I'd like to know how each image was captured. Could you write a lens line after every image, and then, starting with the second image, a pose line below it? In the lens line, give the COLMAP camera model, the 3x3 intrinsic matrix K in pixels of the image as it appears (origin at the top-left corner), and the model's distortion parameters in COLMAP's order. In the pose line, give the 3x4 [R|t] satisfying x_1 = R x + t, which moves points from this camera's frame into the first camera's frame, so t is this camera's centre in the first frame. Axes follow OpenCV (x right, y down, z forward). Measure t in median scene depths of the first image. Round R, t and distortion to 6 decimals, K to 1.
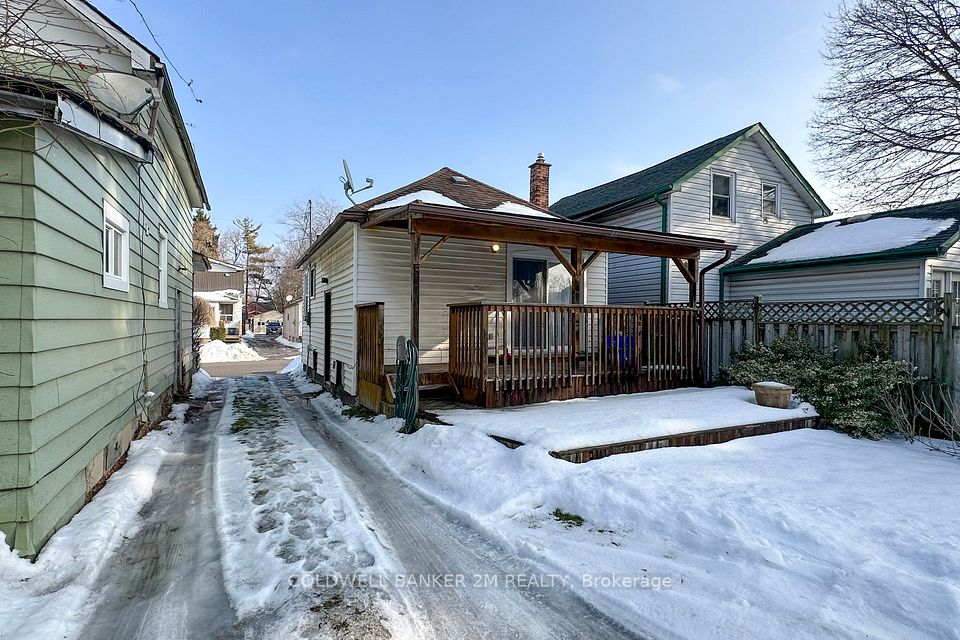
lens RADIAL K [[462.4, 0, 474.7], [0, 462.4, 329.1], [0, 0, 1]] dist [-0.003460, -0.000586]
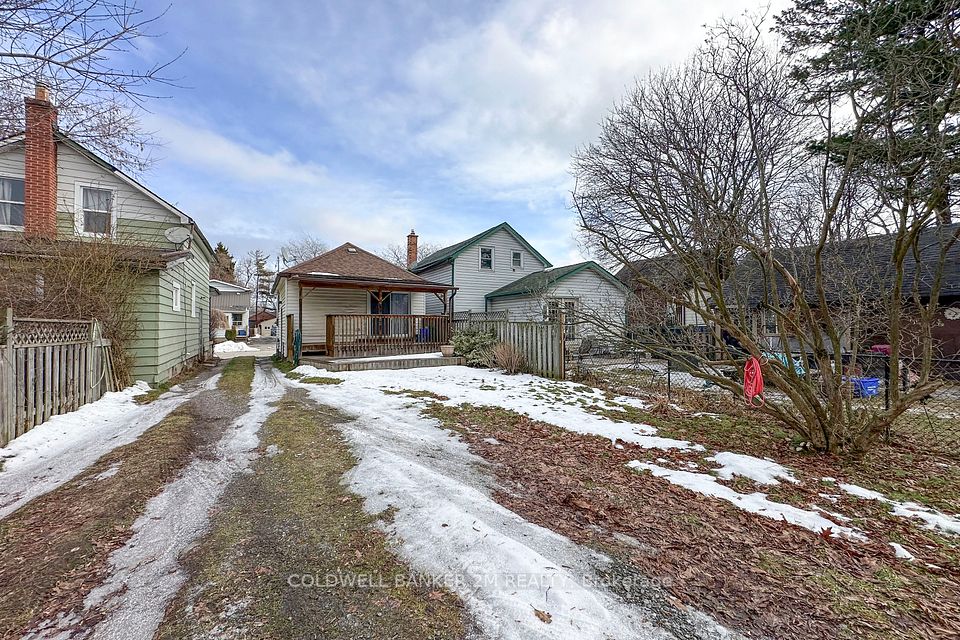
lens RADIAL K [[377.2, 0, 480.0], [0, 377.2, 325.5], [0, 0, 1]] dist [0.000747, 0.000061]
pose [[0.998158, -0.008757, 0.060028, 0.310913], [0.009816, 0.999801, -0.017360, 0.020539], [-0.059864, 0.017917, 0.998046, -0.469292]]
